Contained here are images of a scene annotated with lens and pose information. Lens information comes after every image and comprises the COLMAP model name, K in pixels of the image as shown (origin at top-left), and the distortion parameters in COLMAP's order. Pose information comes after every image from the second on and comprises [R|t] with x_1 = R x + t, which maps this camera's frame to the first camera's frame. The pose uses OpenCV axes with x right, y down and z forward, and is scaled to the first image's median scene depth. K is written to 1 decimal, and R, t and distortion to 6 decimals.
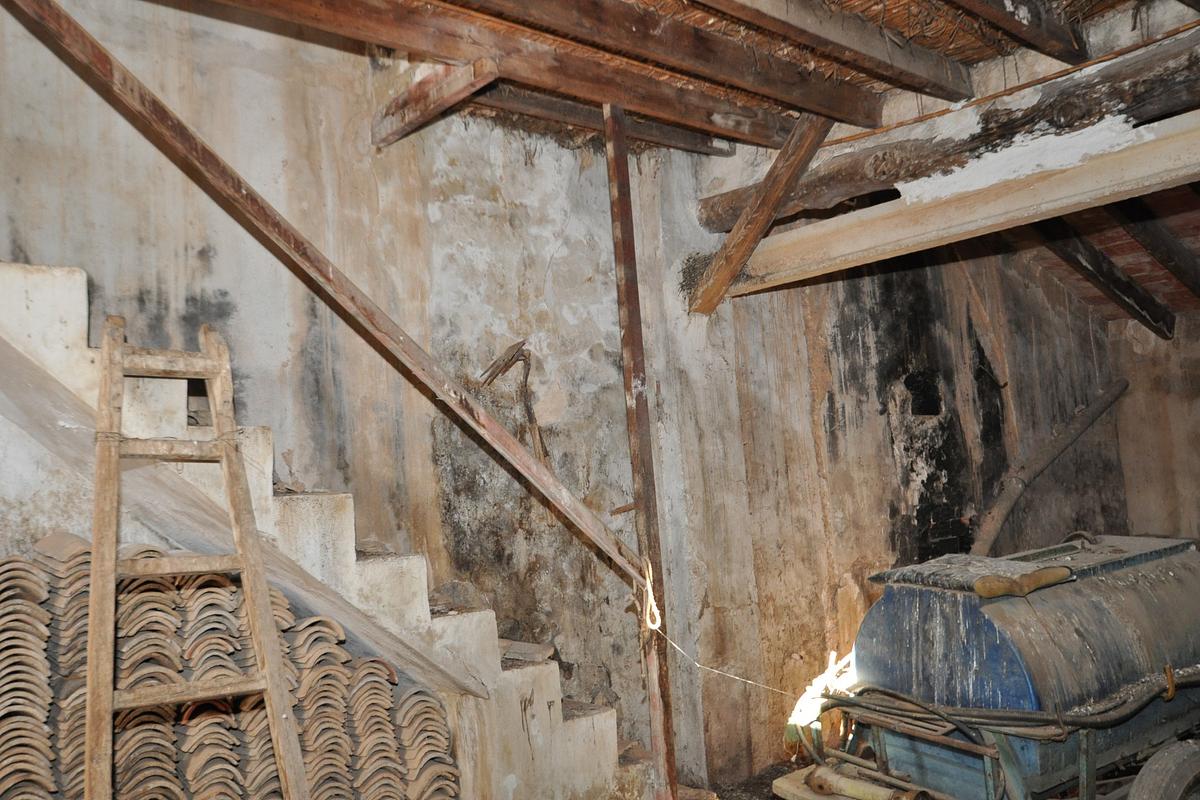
lens RADIAL K [[940.6, 0, 602.2], [0, 940.6, 426.9], [0, 0, 1]] dist [-0.050291, 0.012888]
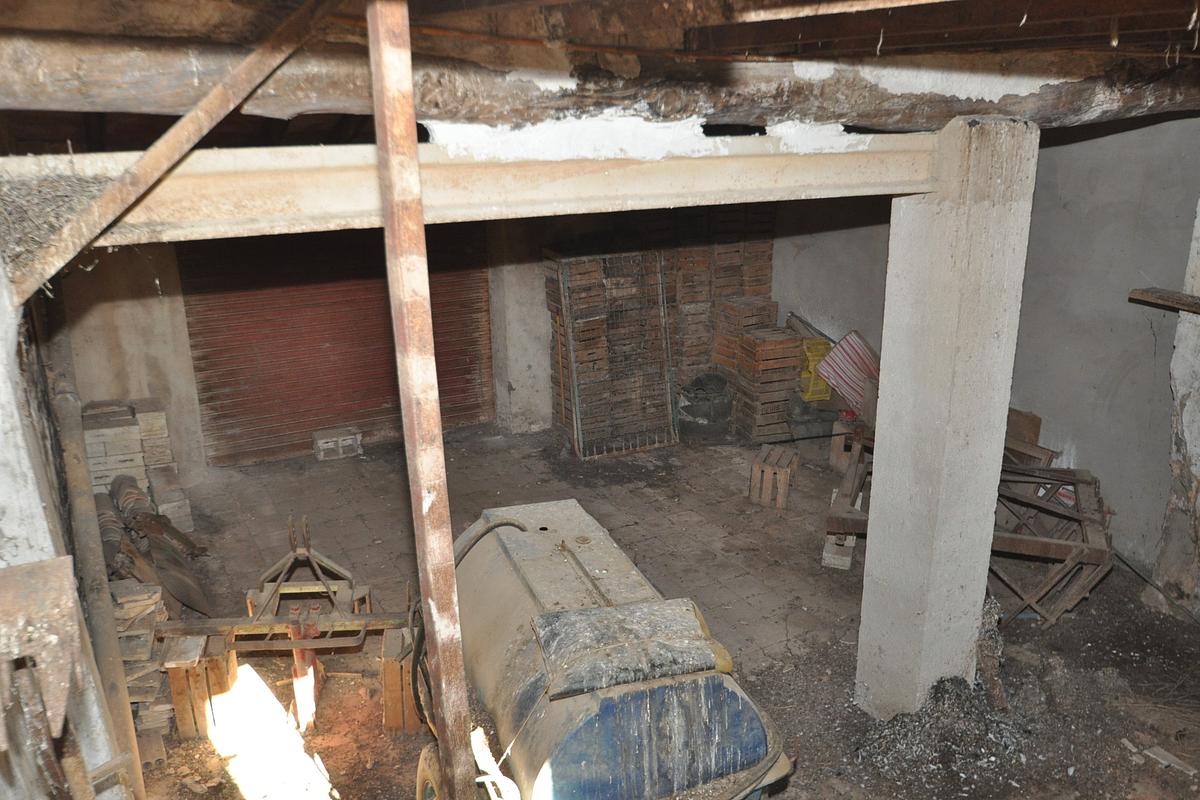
lens RADIAL K [[940.6, 0, 602.2], [0, 940.6, 426.9], [0, 0, 1]] dist [-0.050291, 0.012888]
pose [[0.162531, -0.258694, 0.952188, -0.435329], [-0.052977, 0.961339, 0.270223, -0.294716], [-0.985280, -0.094363, 0.142543, 0.956264]]
